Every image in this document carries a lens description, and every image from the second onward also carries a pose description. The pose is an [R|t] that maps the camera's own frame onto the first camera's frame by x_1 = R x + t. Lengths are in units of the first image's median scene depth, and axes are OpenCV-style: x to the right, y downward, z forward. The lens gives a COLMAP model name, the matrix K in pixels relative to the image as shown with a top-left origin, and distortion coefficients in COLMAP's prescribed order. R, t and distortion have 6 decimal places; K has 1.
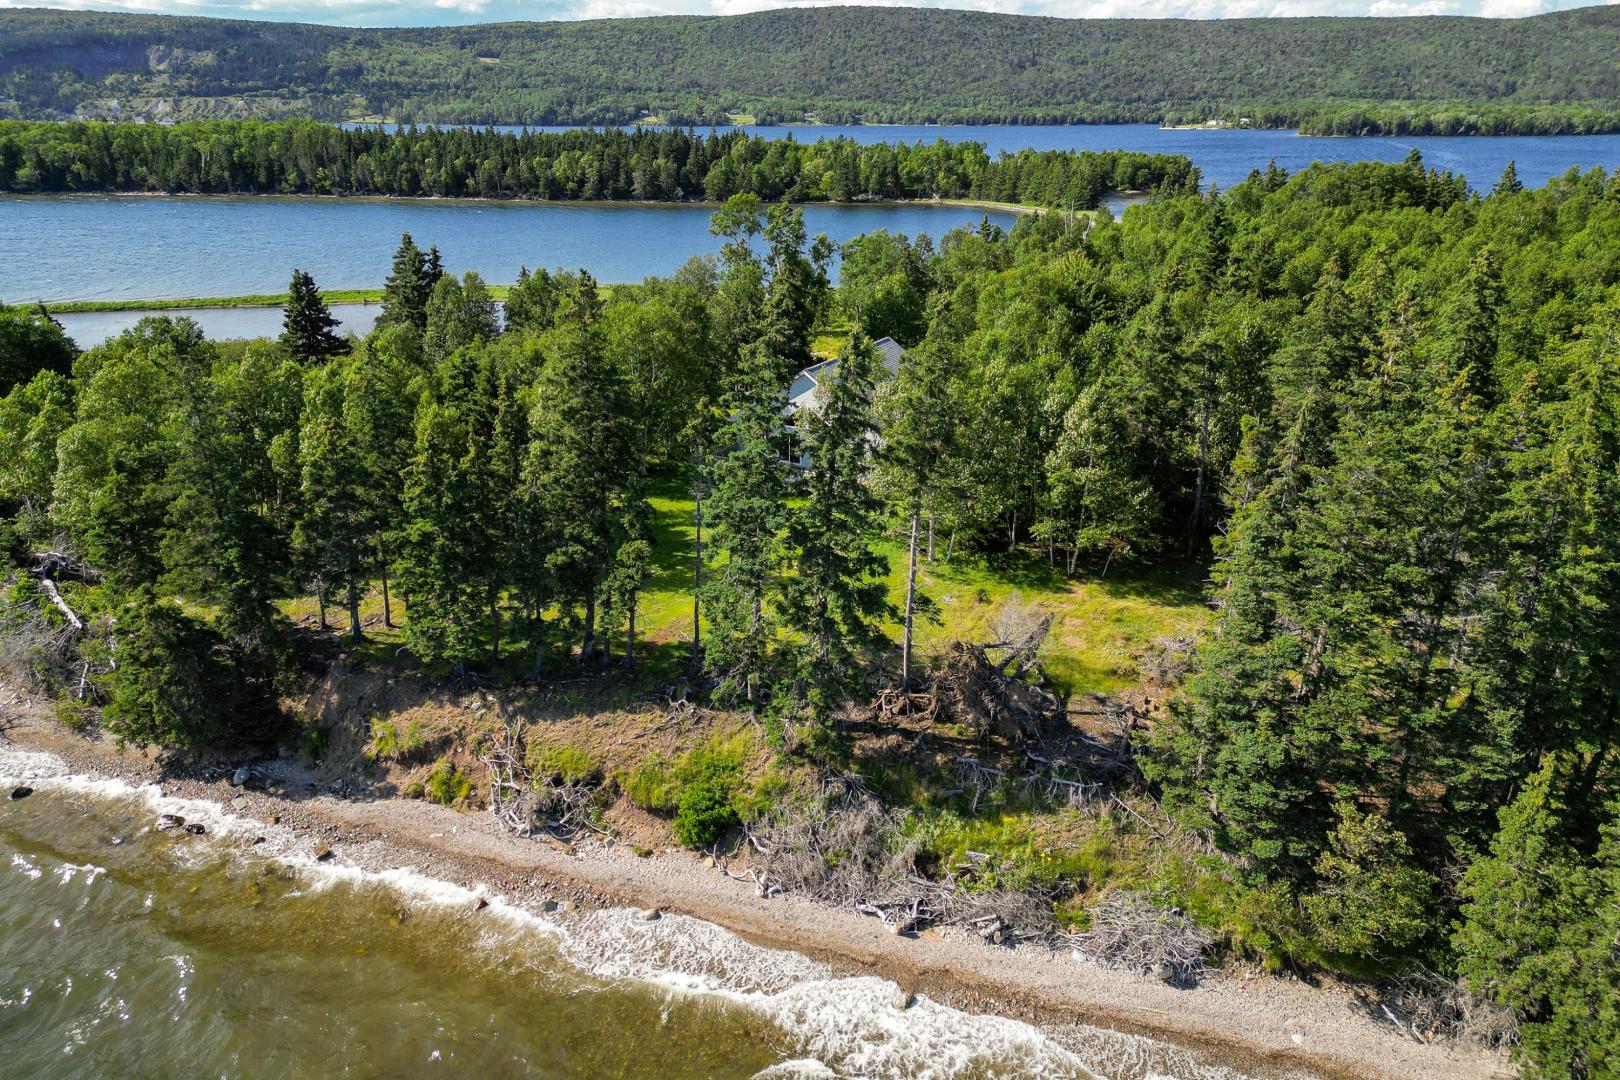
lens RADIAL K [[1131.5, 0, 810.0], [0, 1131.5, 540.0], [0, 0, 1]] dist [0.076055, -0.068712]
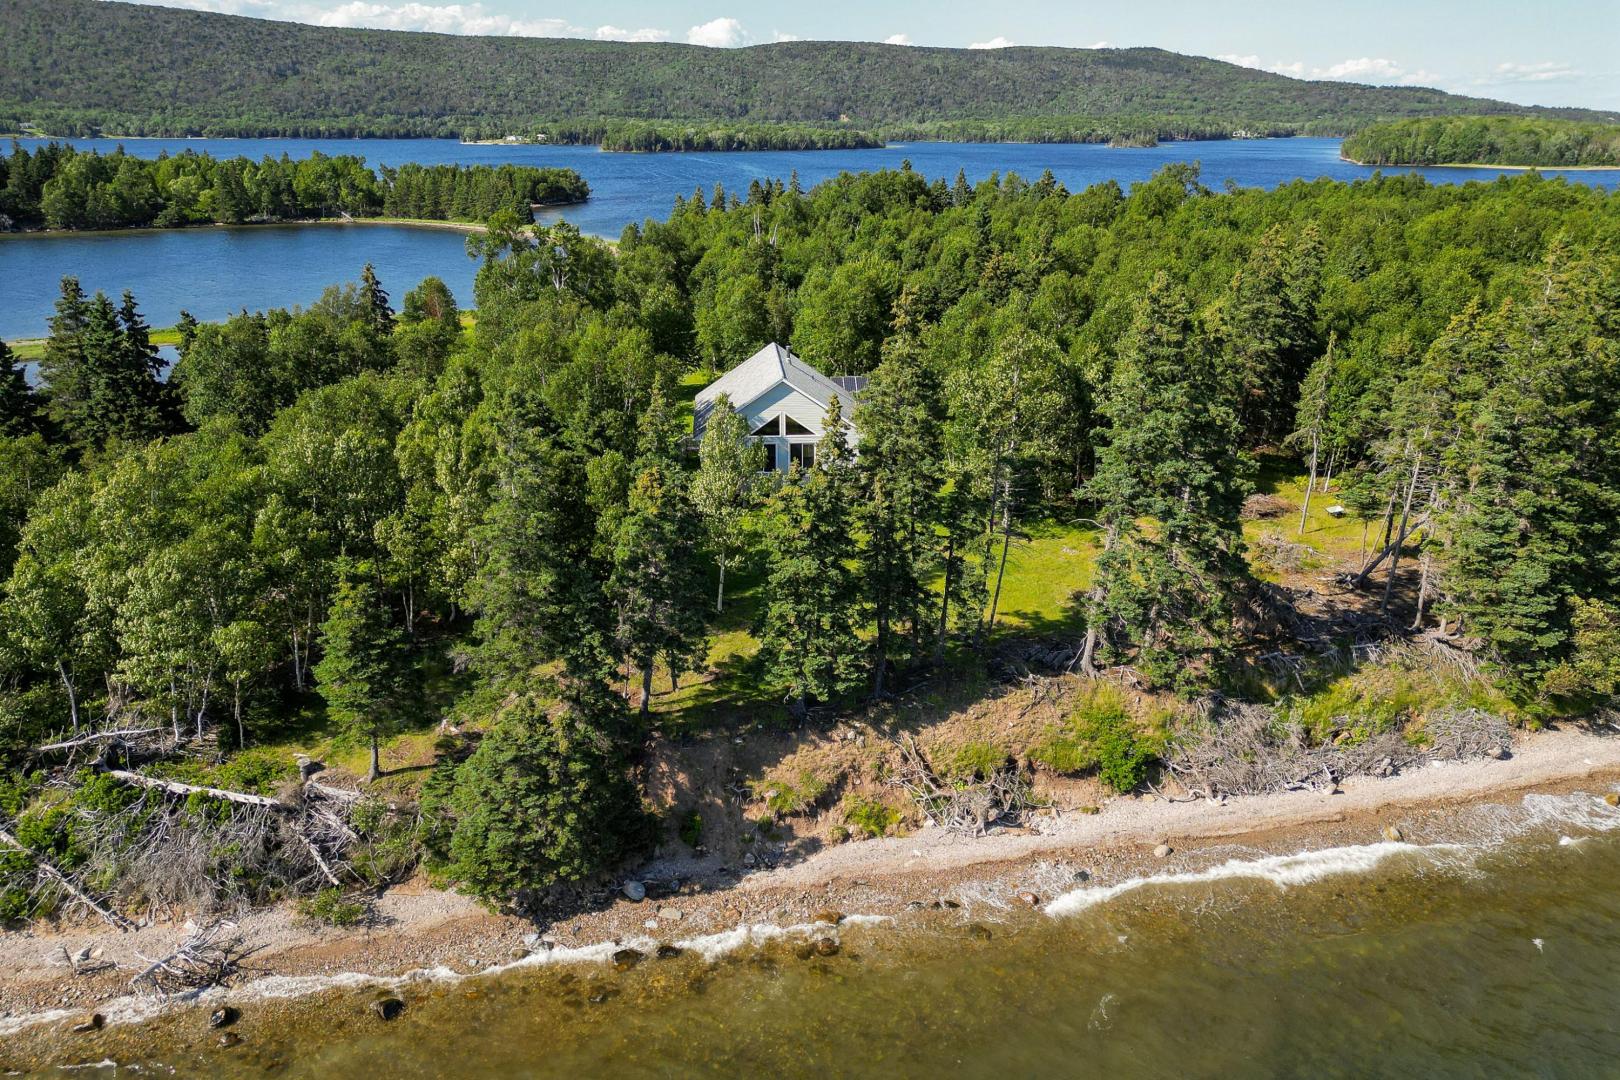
lens RADIAL K [[1140.9, 0, 810.8], [0, 1140.9, 562.8], [0, 0, 1]] dist [0.056541, -0.044723]
pose [[0.834289, -0.195942, 0.515334, -0.101914], [0.193747, 0.979295, 0.058689, -0.008057], [-0.516163, 0.050881, 0.854978, 0.022982]]
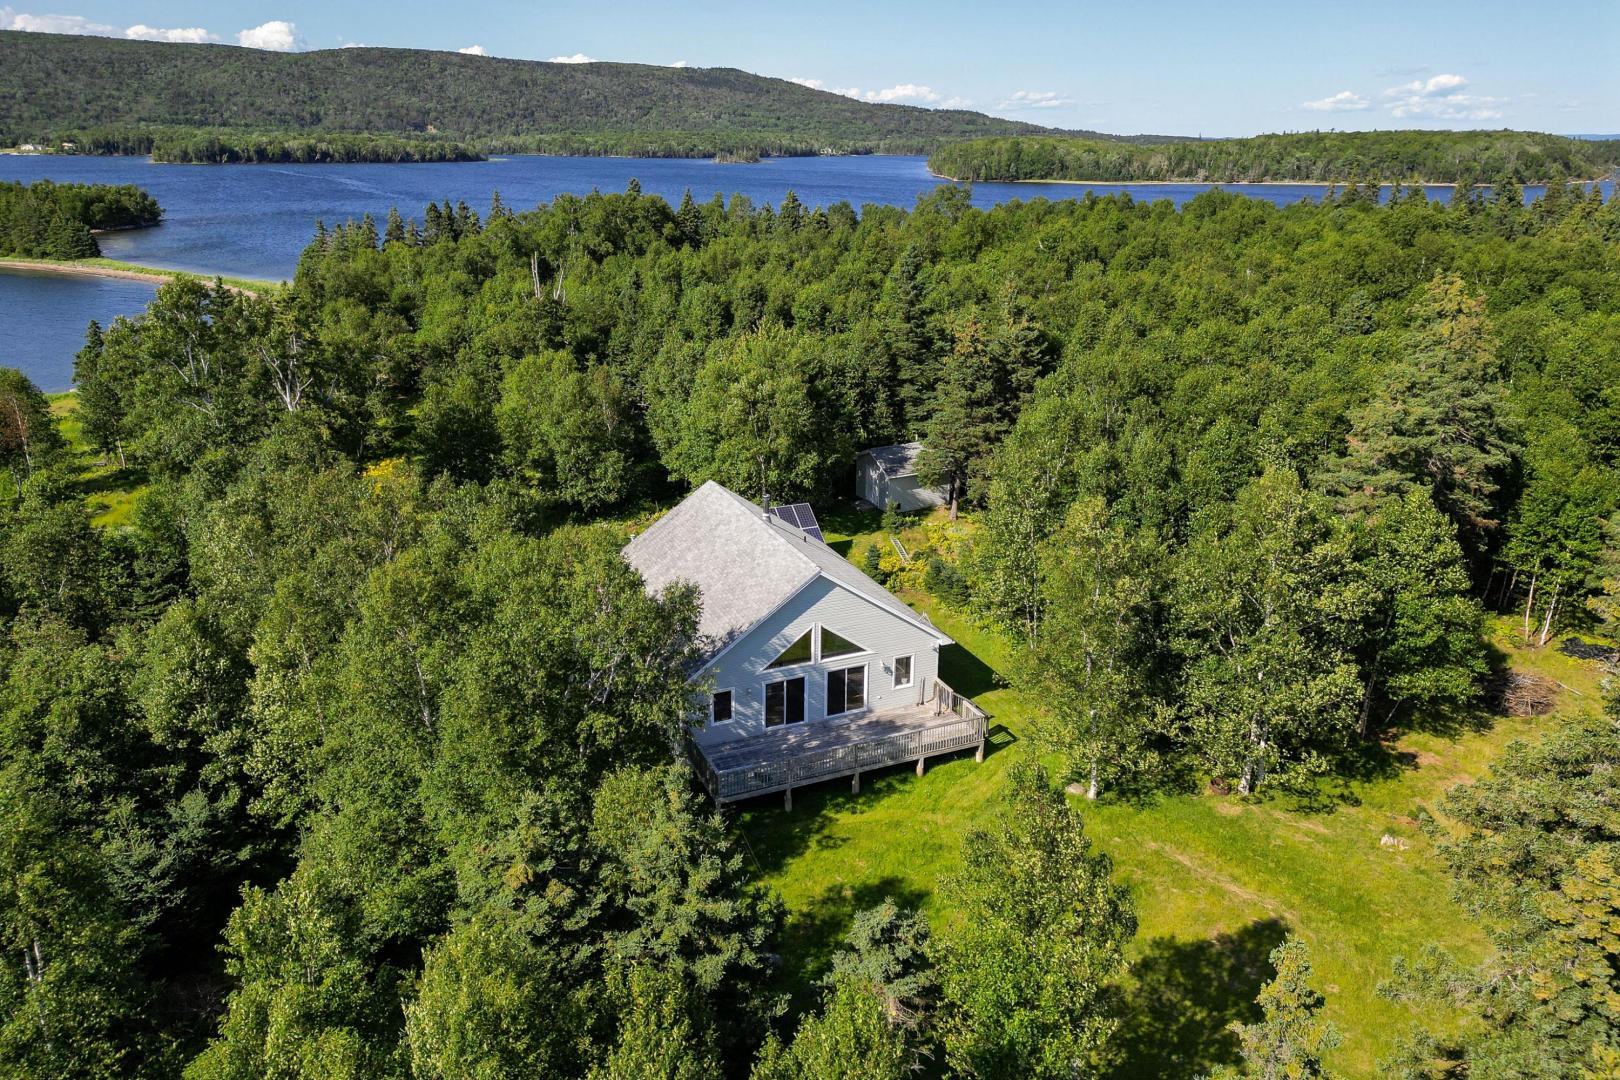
lens RADIAL K [[1131.5, 0, 810.0], [0, 1131.5, 540.0], [0, 0, 1]] dist [0.076055, -0.068712]
pose [[0.606938, -0.259006, 0.751360, -0.083914], [0.274324, 0.955575, 0.107808, -0.042587], [-0.745904, 0.140683, 0.651026, 0.115295]]
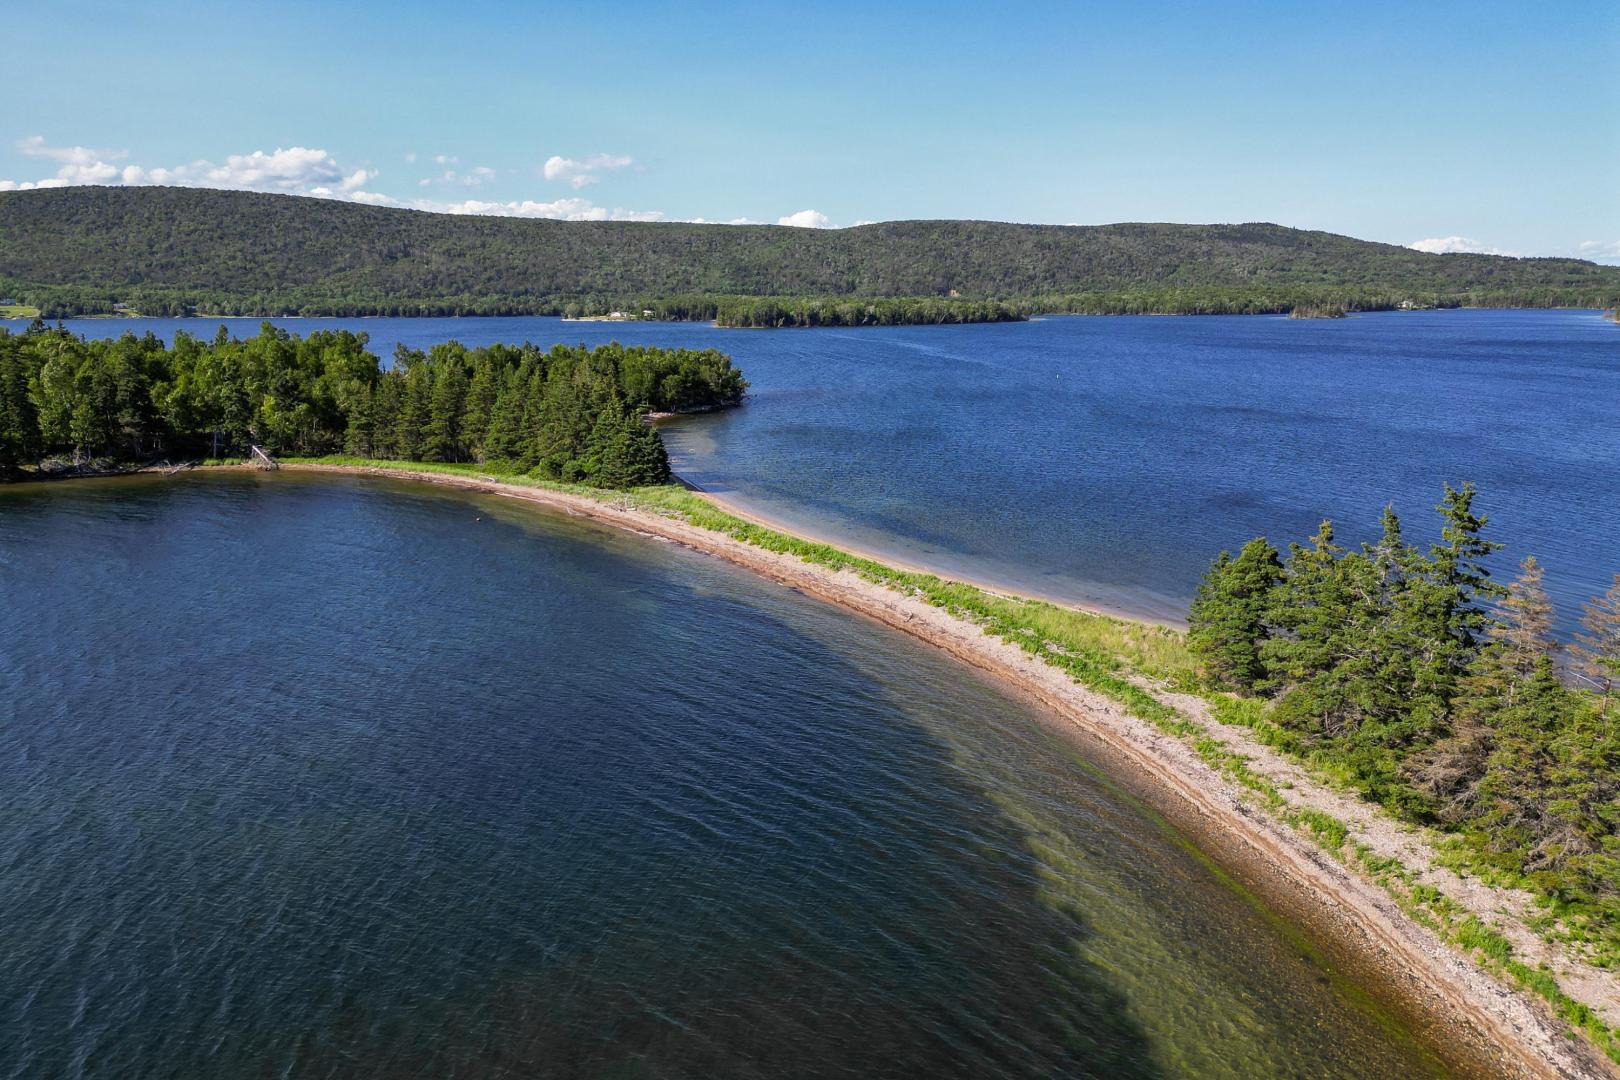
lens RADIAL K [[1131.5, 0, 810.0], [0, 1131.5, 540.0], [0, 0, 1]] dist [0.076055, -0.068712]
pose [[0.871869, -0.104632, 0.478432, 0.074972], [0.177938, 0.977828, -0.110415, -0.171795], [-0.456271, 0.181398, 0.871155, 0.498994]]
